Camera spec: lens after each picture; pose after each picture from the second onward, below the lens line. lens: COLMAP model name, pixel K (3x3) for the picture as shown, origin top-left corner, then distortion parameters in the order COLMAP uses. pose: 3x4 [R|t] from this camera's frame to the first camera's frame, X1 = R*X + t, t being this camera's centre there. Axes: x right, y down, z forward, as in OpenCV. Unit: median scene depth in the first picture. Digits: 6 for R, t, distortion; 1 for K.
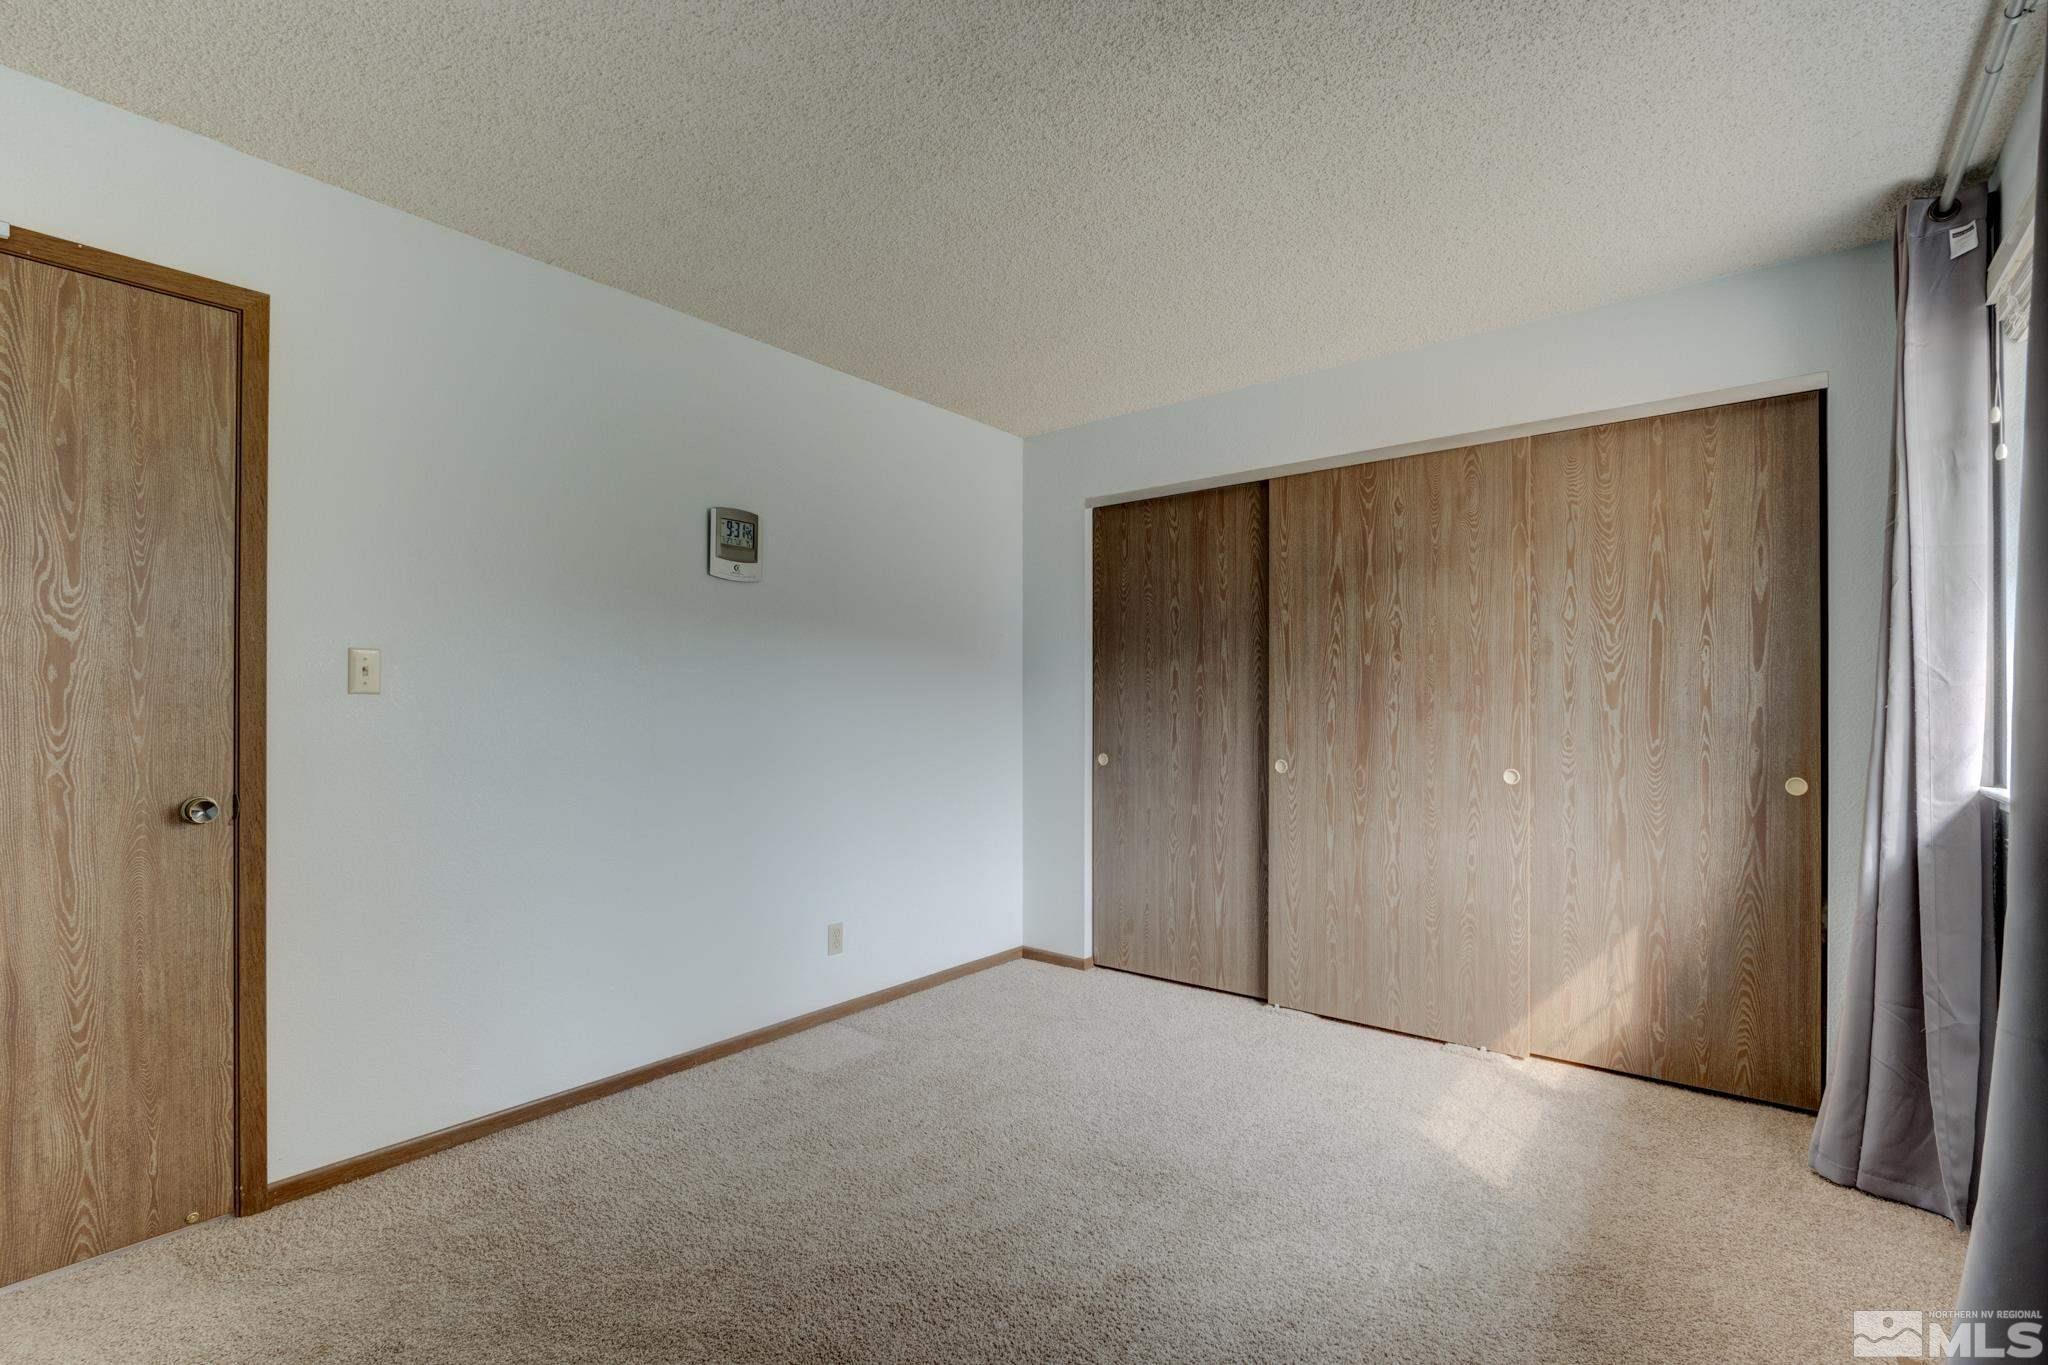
lens RADIAL K [[947.0, 0, 1034.2], [0, 947.0, 696.6], [0, 0, 1]] dist [0.000358, -0.003797]
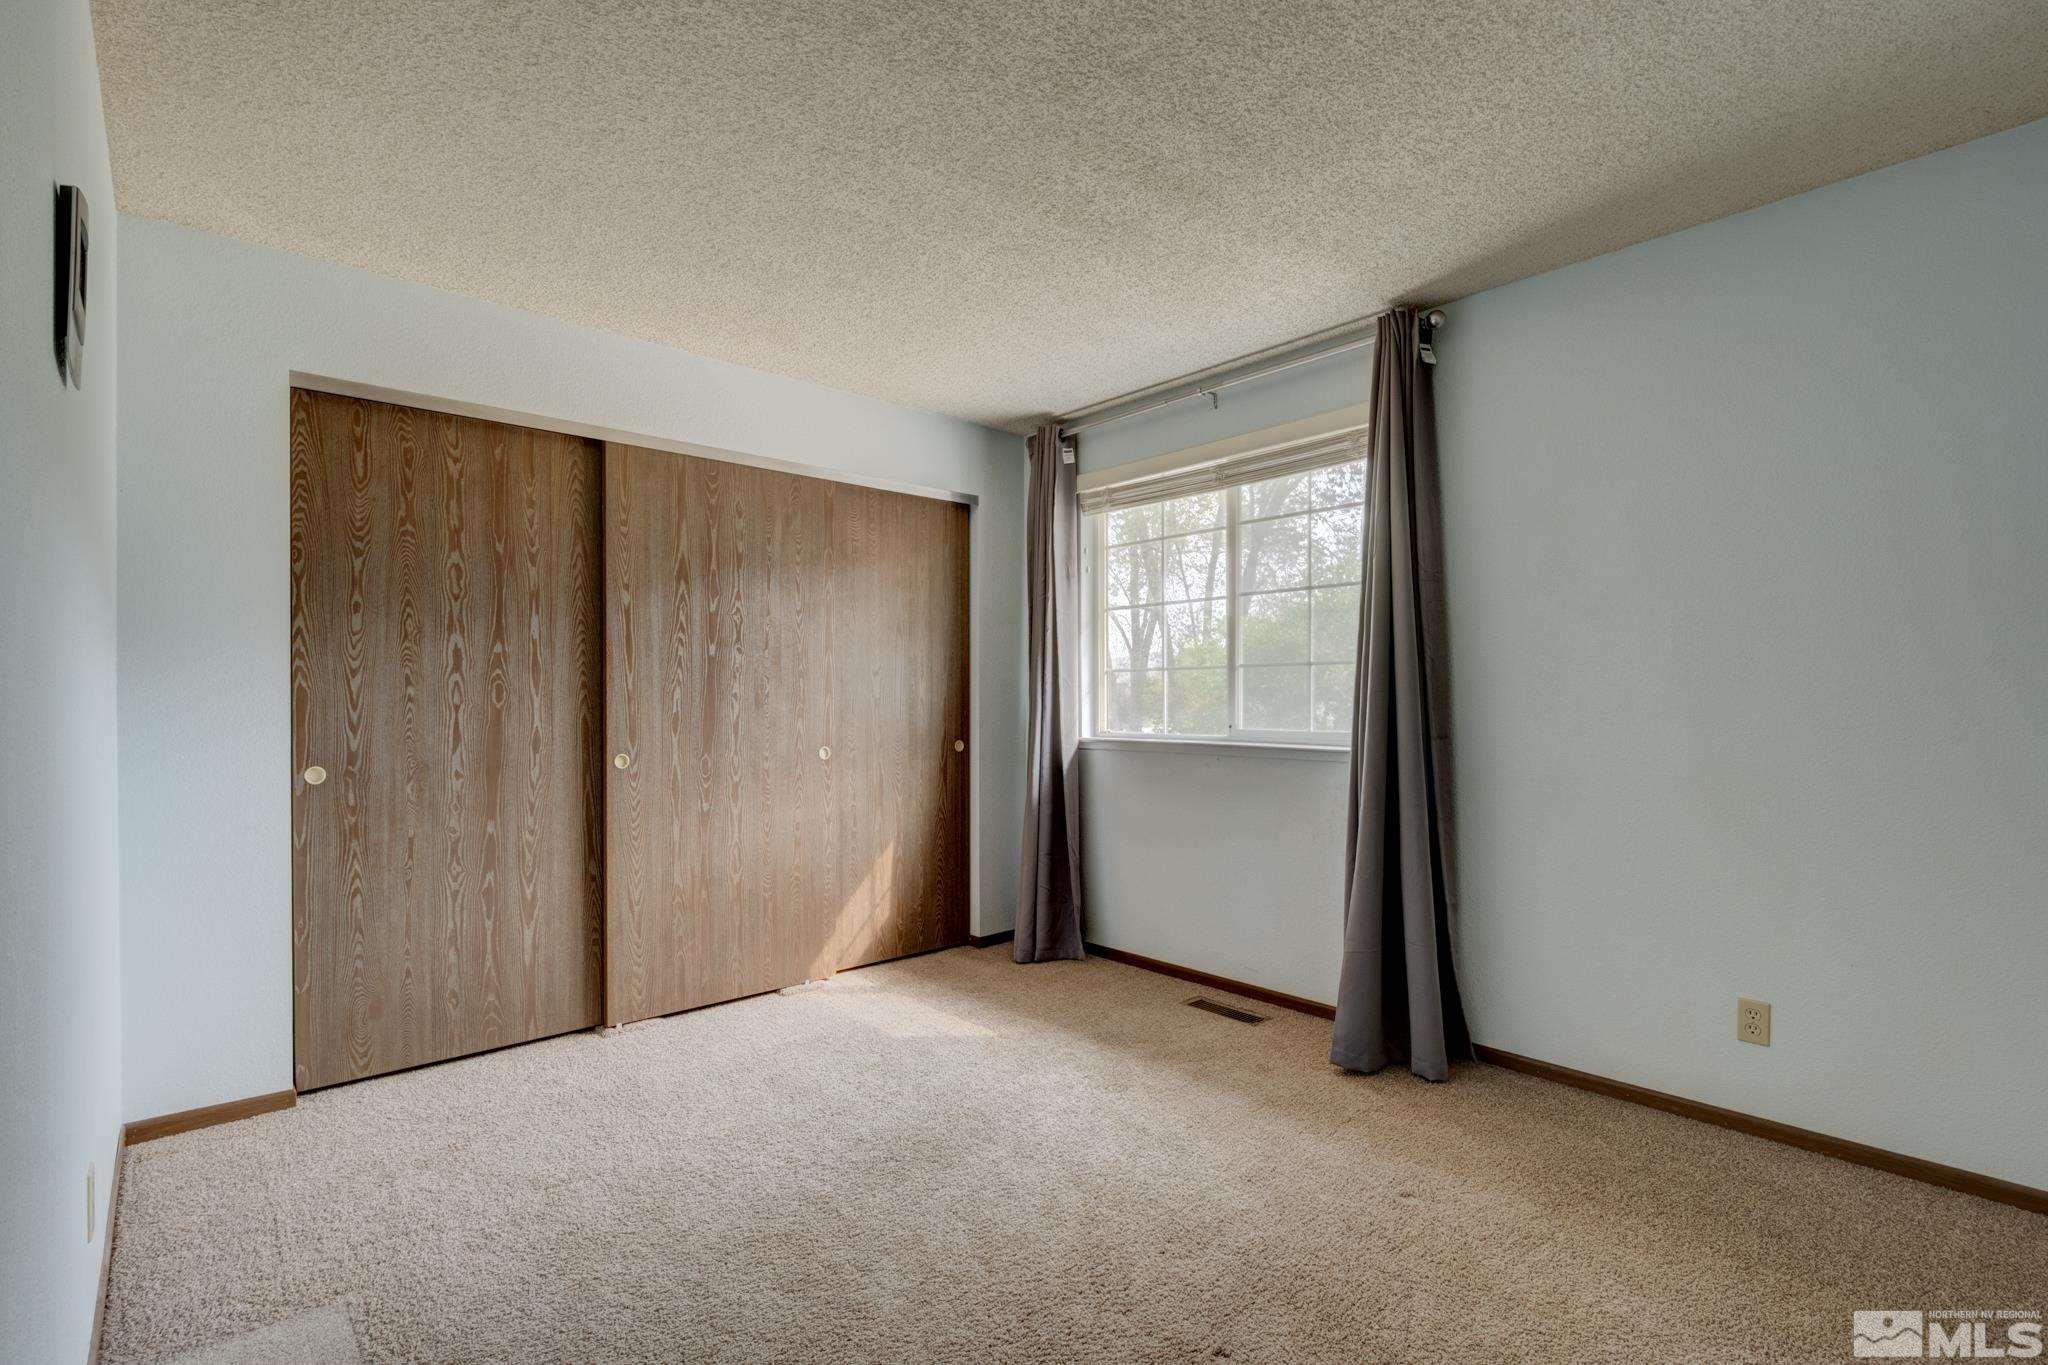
lens RADIAL K [[947.0, 0, 1030.2], [0, 947.0, 691.1], [0, 0, 1]] dist [0.000358, -0.003797]
pose [[0.146798, 0.006317, 0.989146, -0.580916], [-0.012907, 0.999907, -0.004470, 0.005019], [-0.989082, -0.012111, 0.146866, 0.476037]]
